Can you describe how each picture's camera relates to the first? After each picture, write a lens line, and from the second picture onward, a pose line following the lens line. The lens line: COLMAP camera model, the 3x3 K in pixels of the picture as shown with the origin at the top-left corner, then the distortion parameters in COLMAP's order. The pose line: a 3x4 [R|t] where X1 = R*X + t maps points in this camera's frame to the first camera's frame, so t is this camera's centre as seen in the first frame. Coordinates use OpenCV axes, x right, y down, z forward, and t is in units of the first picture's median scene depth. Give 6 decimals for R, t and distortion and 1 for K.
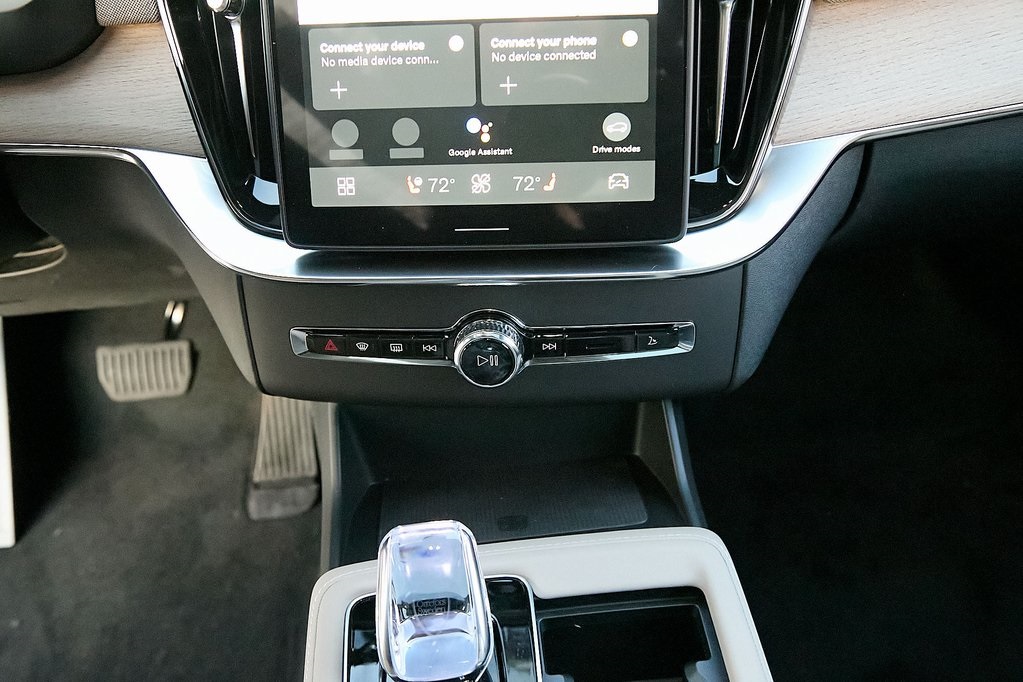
lens RADIAL K [[961.3, 0, 496.5], [0, 961.3, 369.9], [0, 0, 1]] dist [-0.072211, 0.000000]
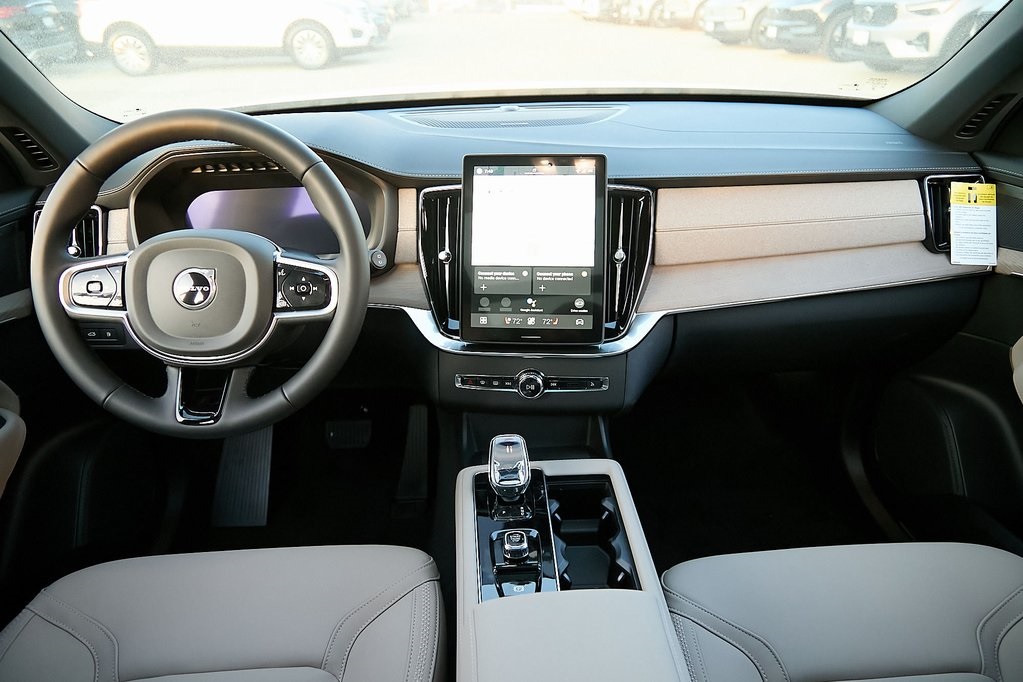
lens RADIAL K [[701.2, 0, 521.5], [0, 701.2, 345.5], [0, 0, 1]] dist [-0.019835, -0.002217]
pose [[0.999125, 0.041705, -0.003268, -0.035312], [-0.041125, 0.964915, -0.259322, 0.414638], [-0.007662, 0.259229, 0.965785, -0.986802]]
